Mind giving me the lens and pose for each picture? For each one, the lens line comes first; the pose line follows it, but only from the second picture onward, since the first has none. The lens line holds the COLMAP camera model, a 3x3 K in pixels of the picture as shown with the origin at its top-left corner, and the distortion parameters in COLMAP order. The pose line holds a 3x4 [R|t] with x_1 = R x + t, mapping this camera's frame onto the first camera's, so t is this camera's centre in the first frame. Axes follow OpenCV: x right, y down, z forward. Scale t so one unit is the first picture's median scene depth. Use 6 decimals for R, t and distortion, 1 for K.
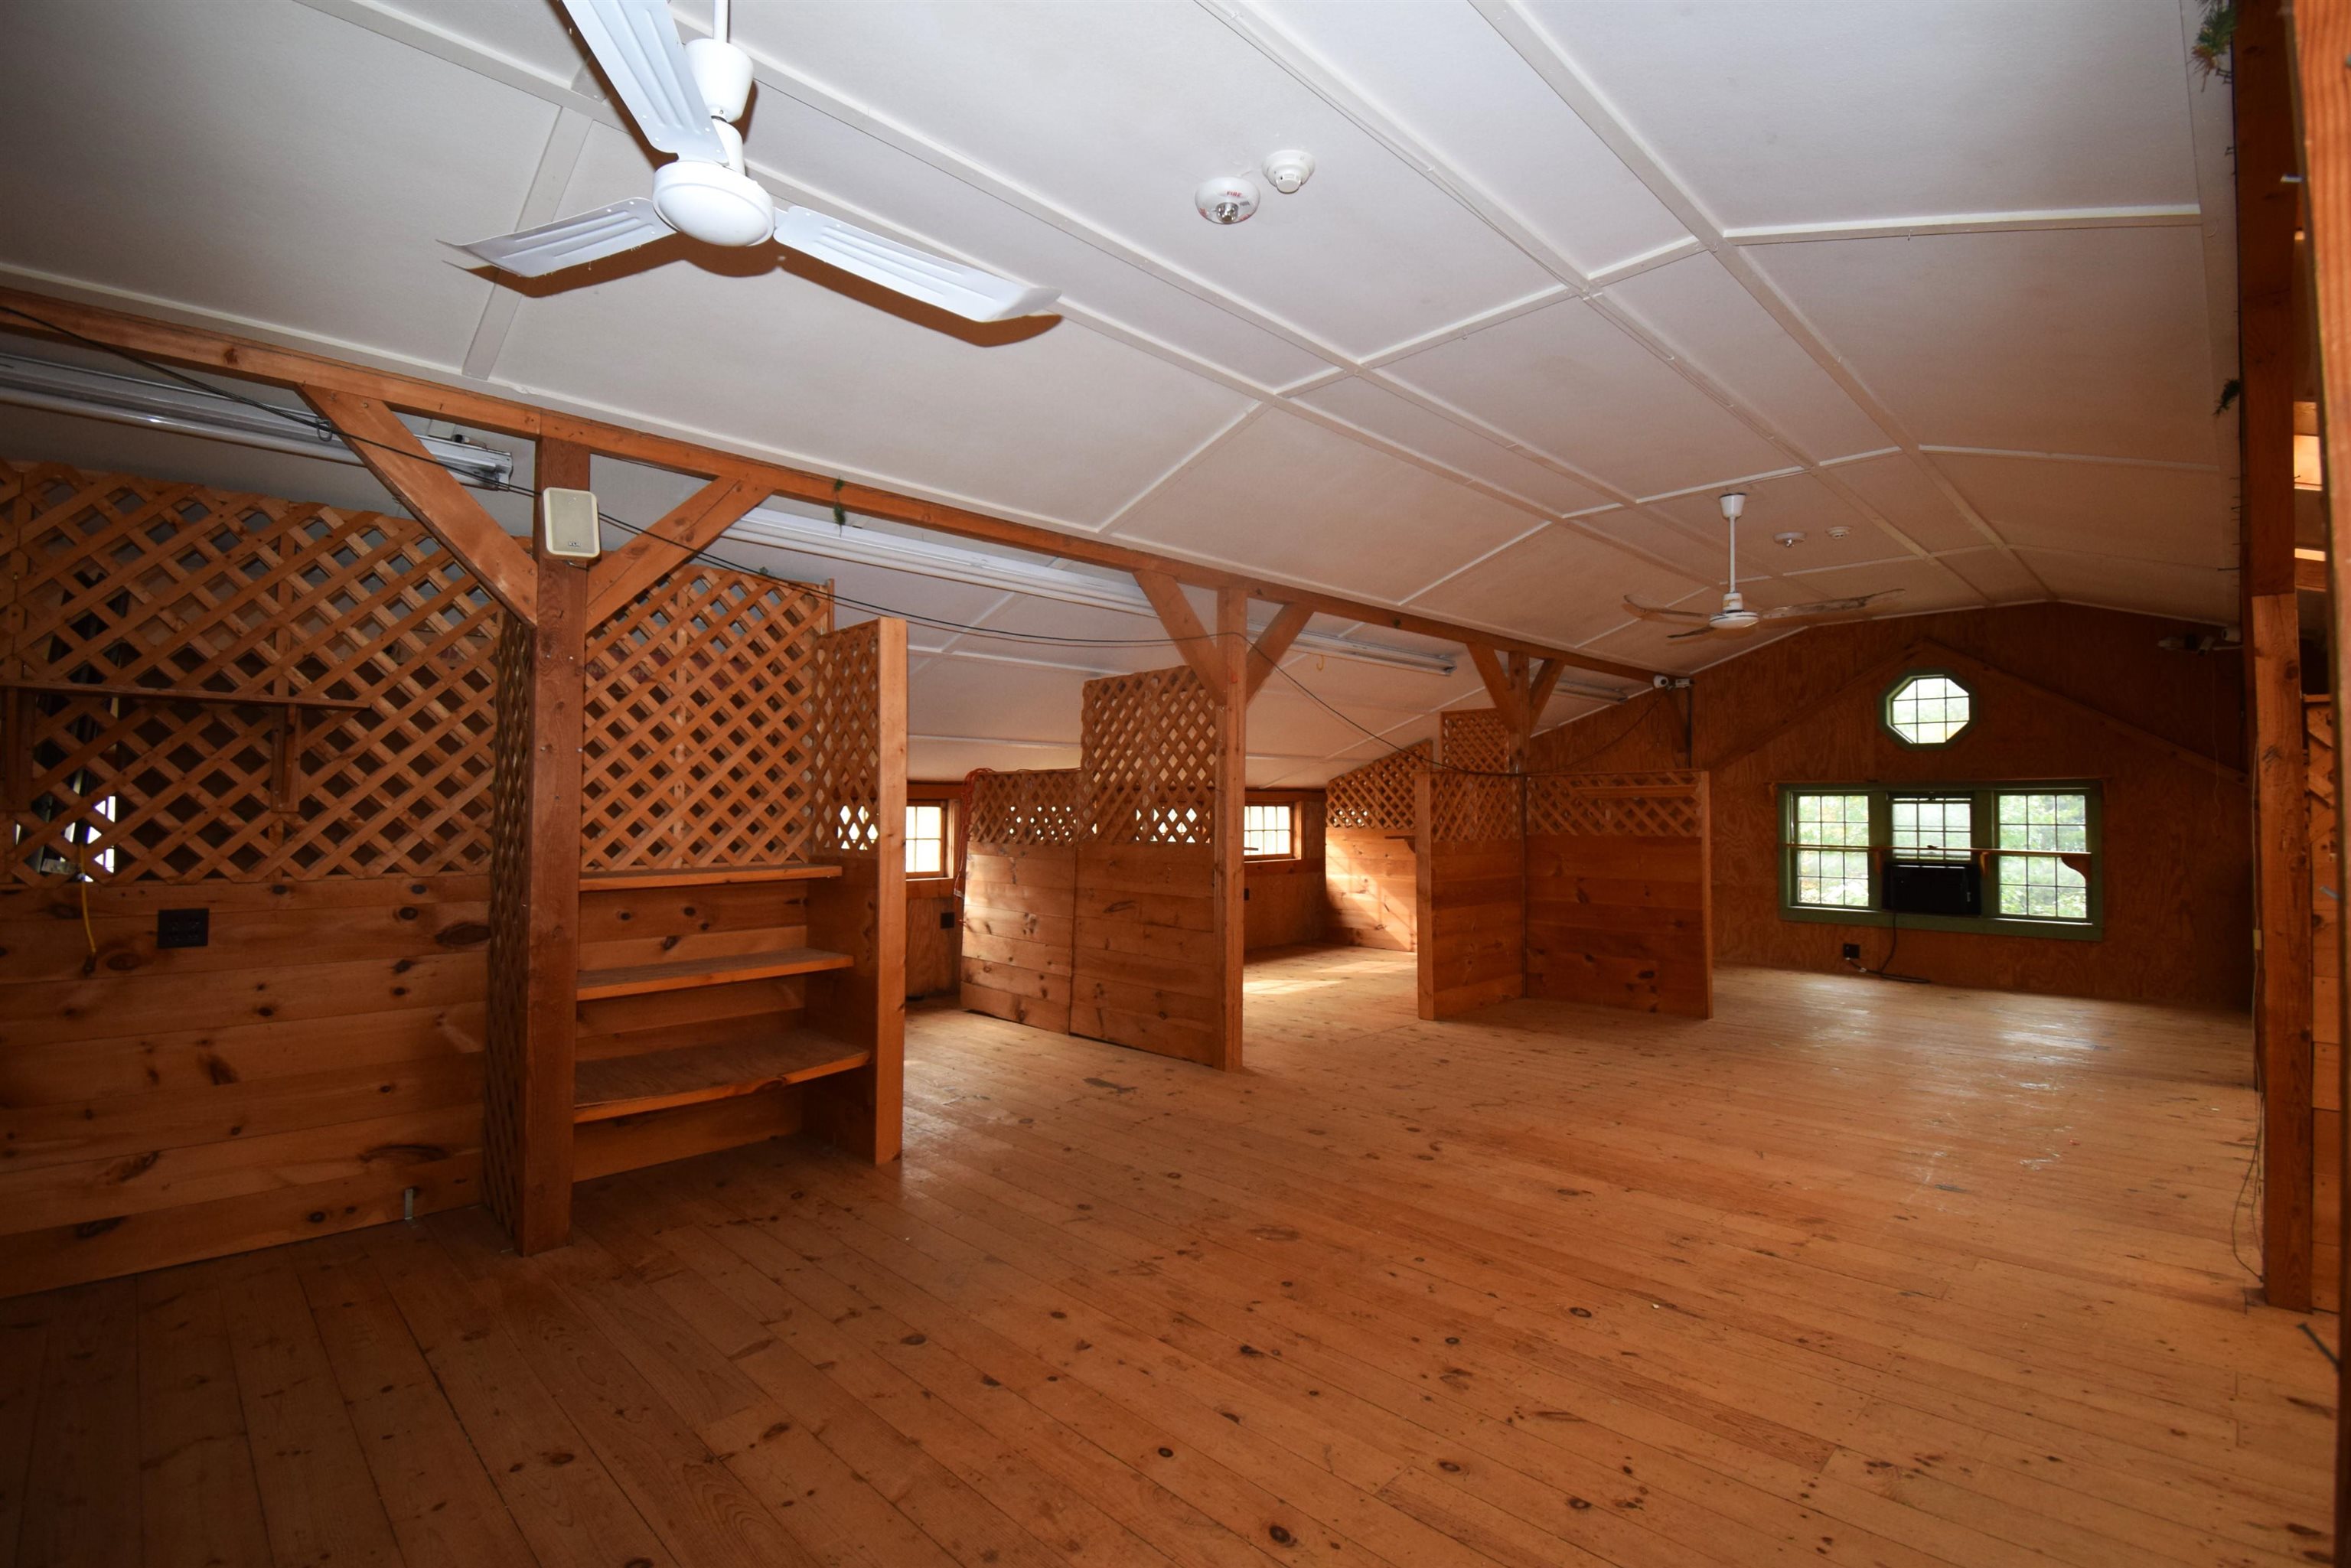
lens RADIAL K [[1056.0, 0, 1175.5], [0, 1056.0, 784.0], [0, 0, 1]] dist [0.042582, -0.043124]
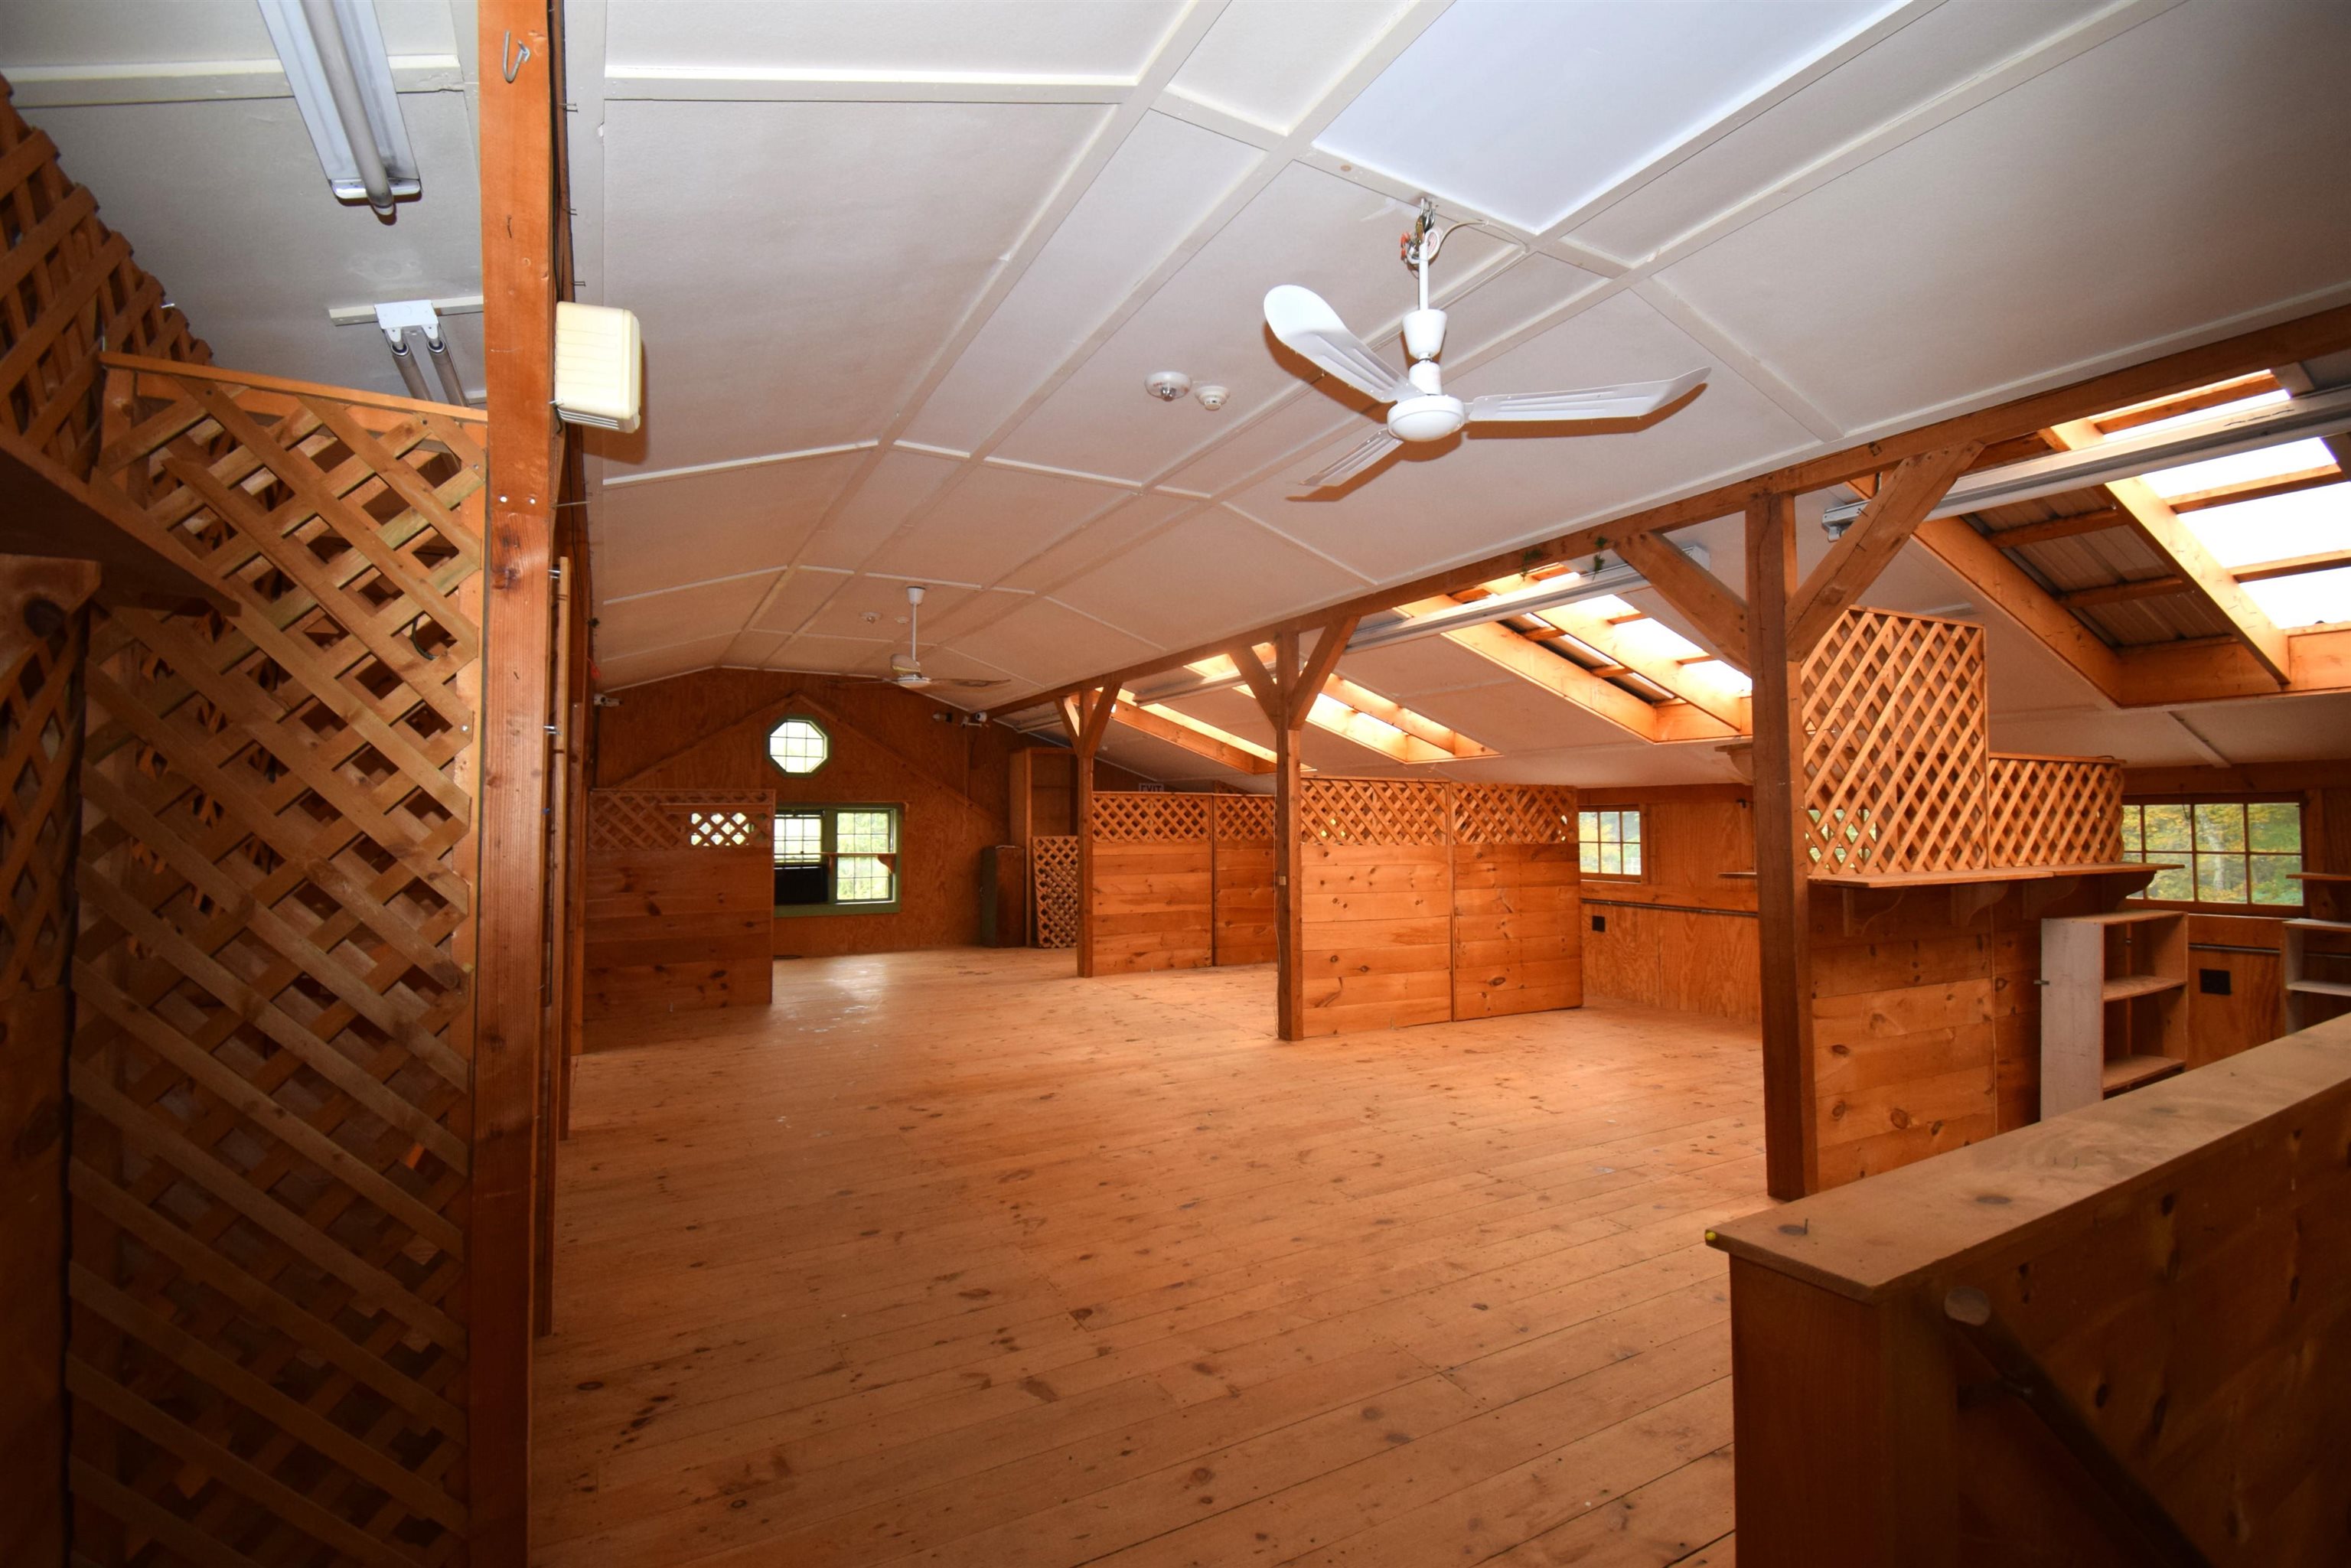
lens RADIAL K [[1077.3, 0, 1187.8], [0, 1077.3, 778.3], [0, 0, 1]] dist [0.012063, -0.019664]
pose [[0.258880, 0.038305, 0.965150, -0.971856], [-0.016984, 0.999239, -0.035102, 0.015253], [-0.965760, -0.007305, 0.259334, 0.469473]]
